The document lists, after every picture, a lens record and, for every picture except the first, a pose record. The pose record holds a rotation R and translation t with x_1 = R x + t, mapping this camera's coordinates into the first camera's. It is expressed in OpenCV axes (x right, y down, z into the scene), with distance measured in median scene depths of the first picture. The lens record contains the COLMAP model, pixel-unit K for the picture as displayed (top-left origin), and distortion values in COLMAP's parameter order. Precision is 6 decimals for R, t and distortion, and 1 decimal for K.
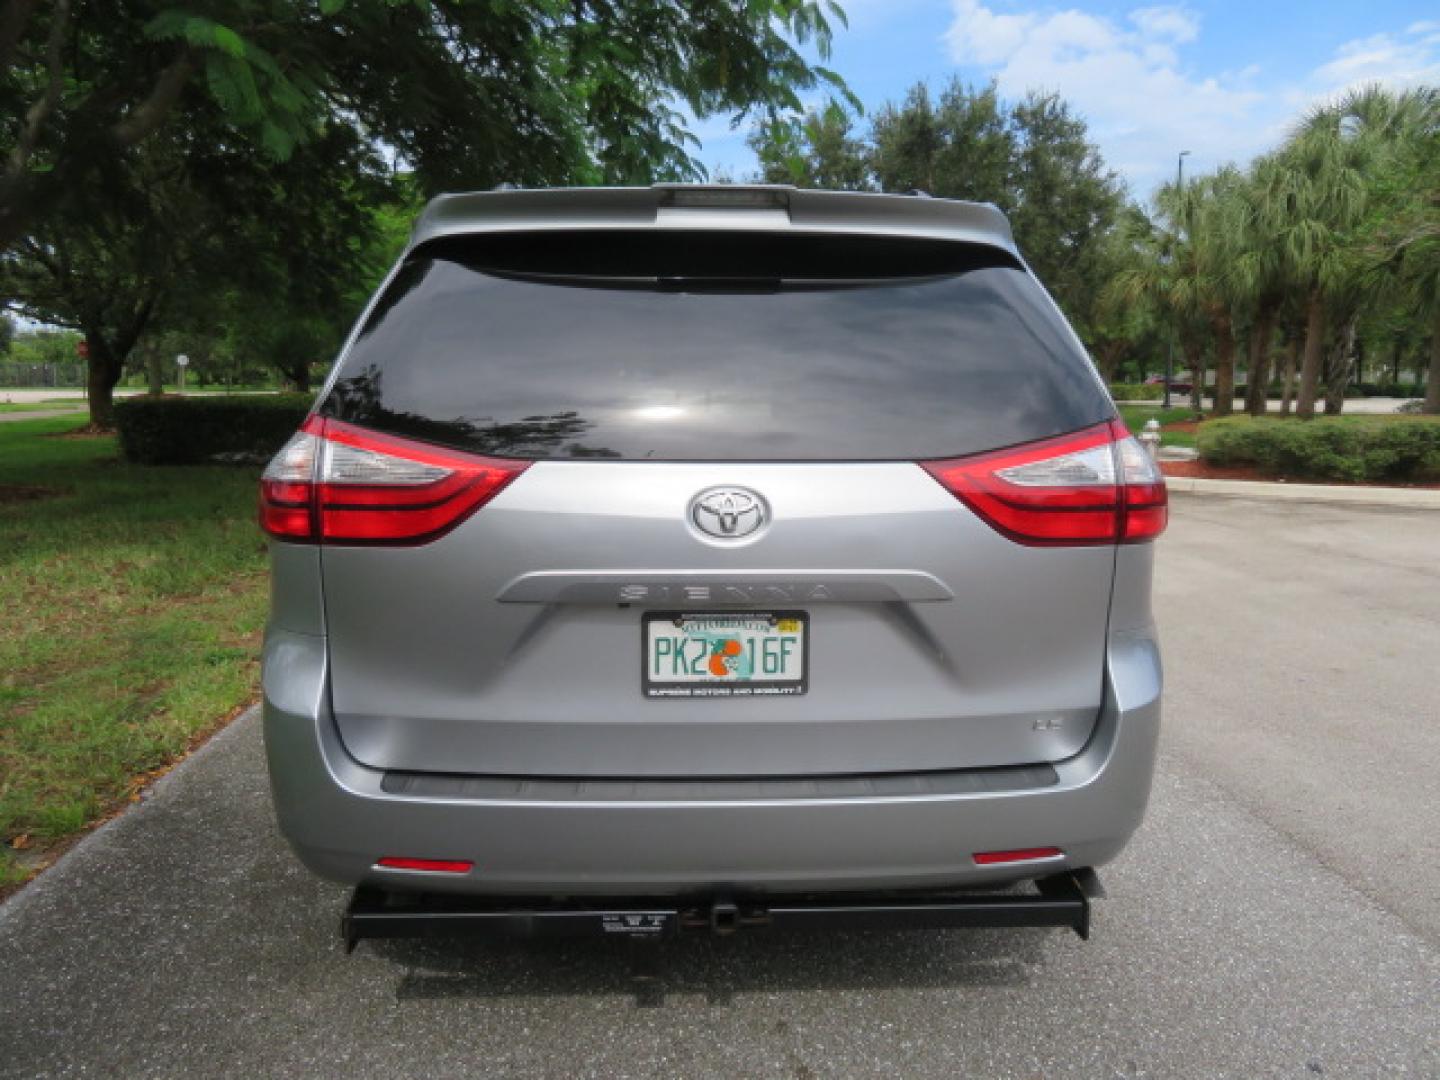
lens RADIAL K [[1013.6, 0, 717.5], [0, 1013.6, 531.6], [0, 0, 1]] dist [0.006562, -0.001423]
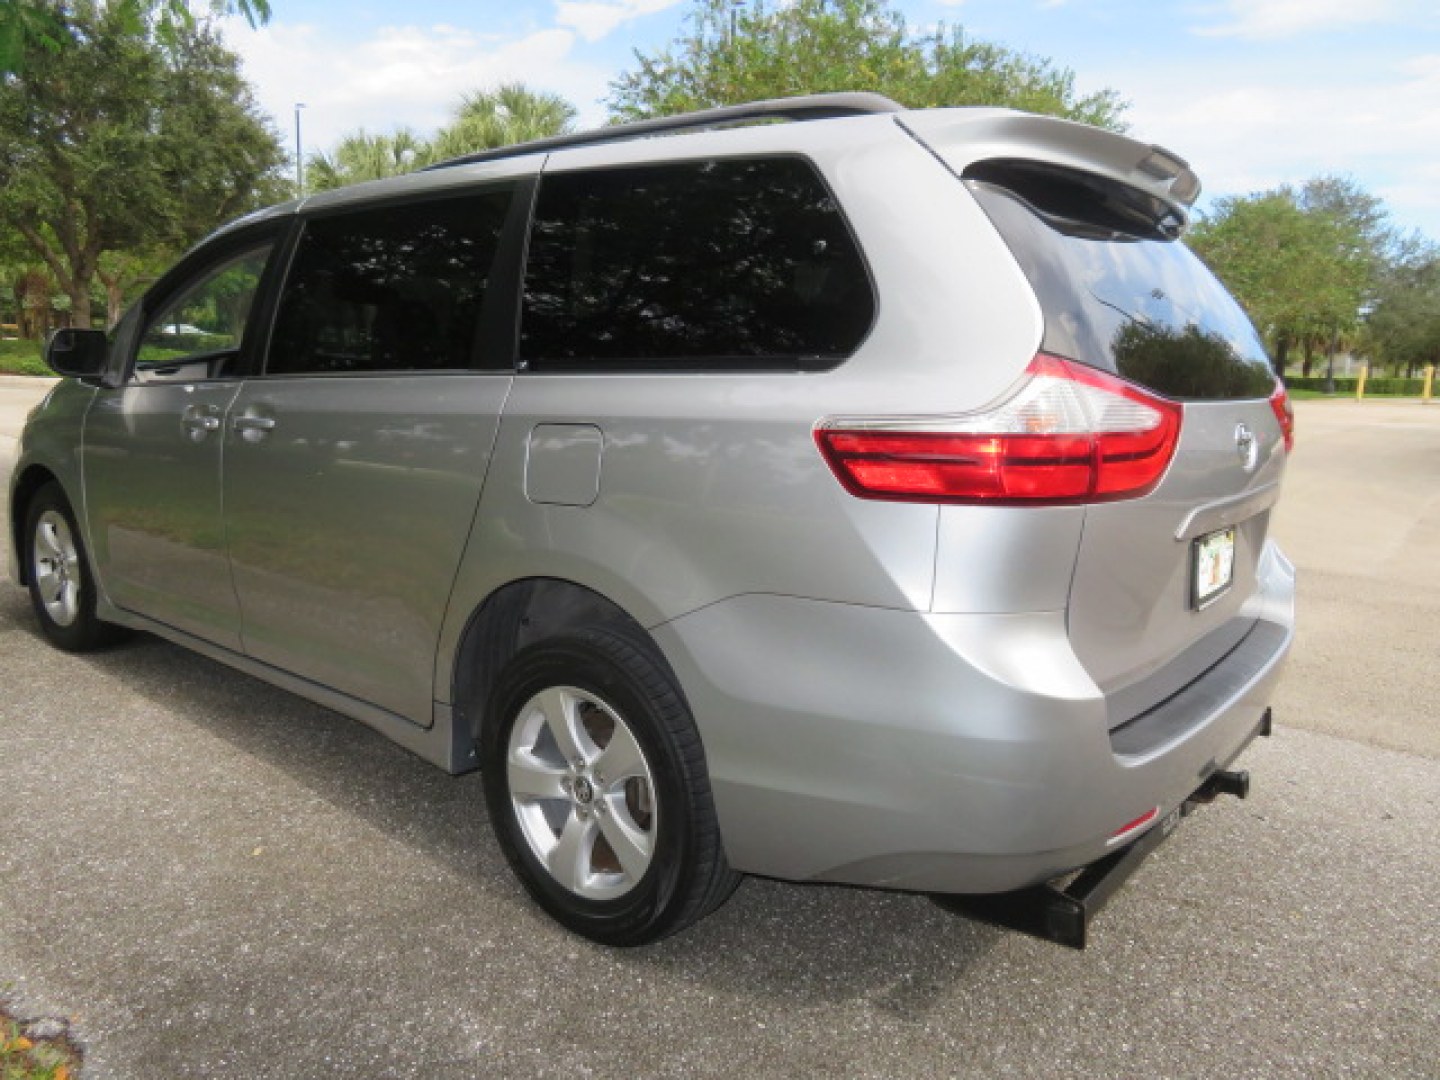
lens RADIAL K [[1017.4, 0, 722.0], [0, 1017.4, 532.5], [0, 0, 1]] dist [0.001342, 0.001676]
pose [[0.683345, -0.109317, 0.721865, -0.551531], [0.076687, 0.994005, 0.077935, -0.027378], [-0.726057, 0.002101, 0.687632, 0.270207]]
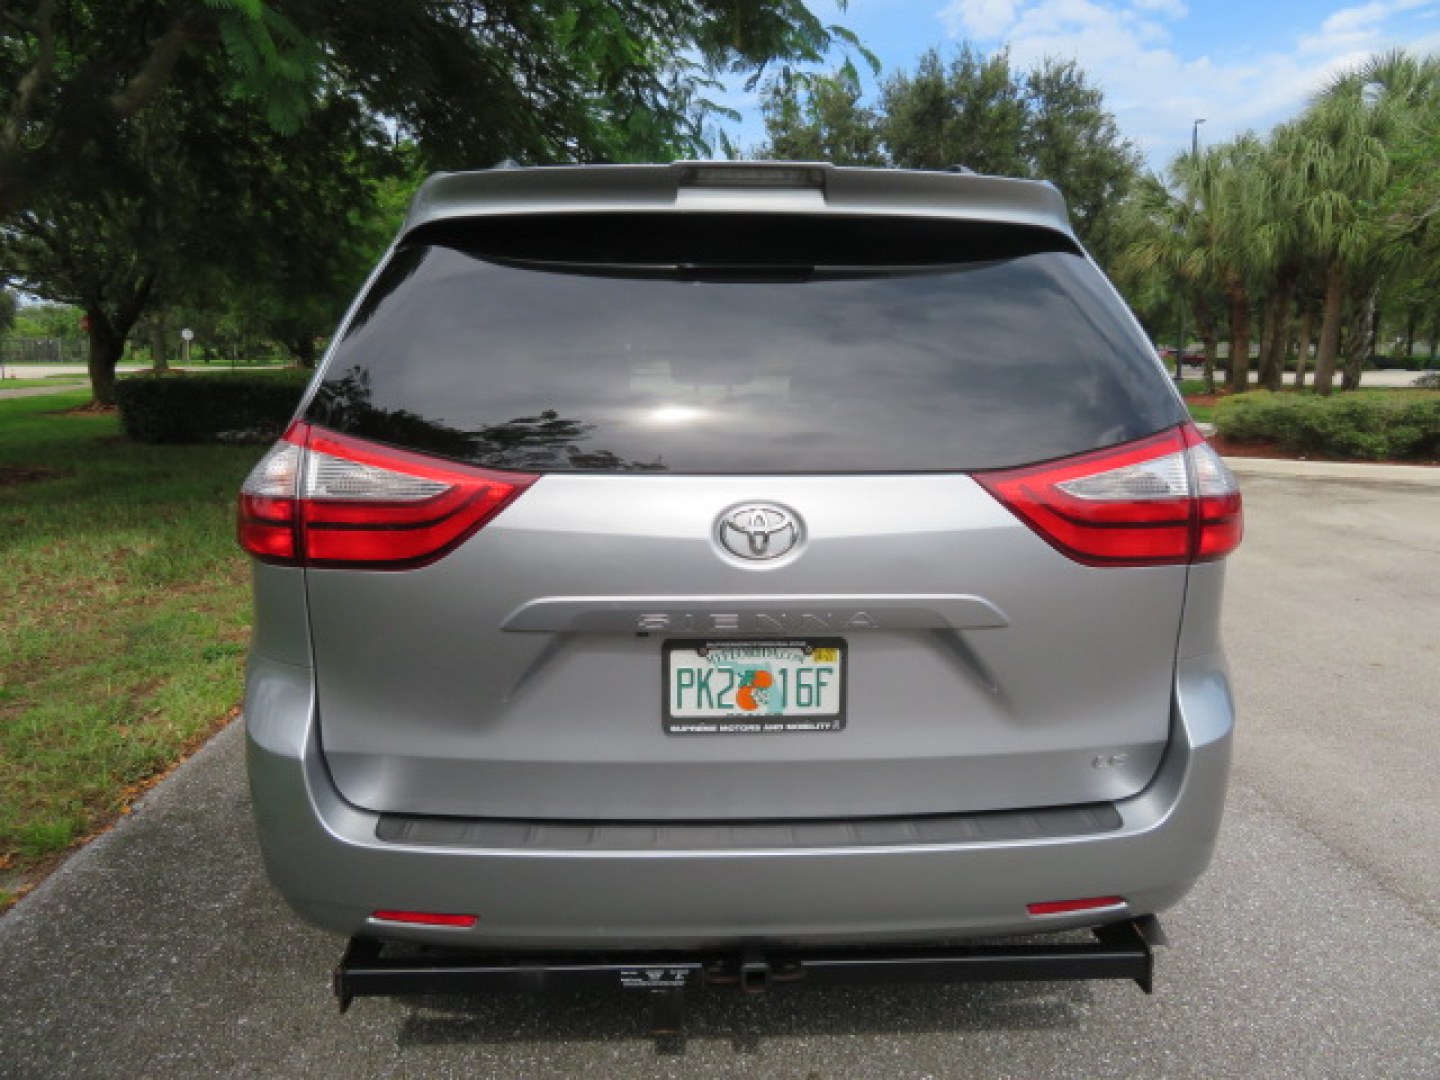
lens RADIAL K [[1017.4, 0, 722.0], [0, 1017.4, 532.5], [0, 0, 1]] dist [0.001342, 0.001676]
pose [[0.999992, -0.002358, -0.003075, -0.008166], [0.002436, 0.999665, 0.025750, -0.017520], [0.003014, -0.025758, 0.999664, 0.043054]]
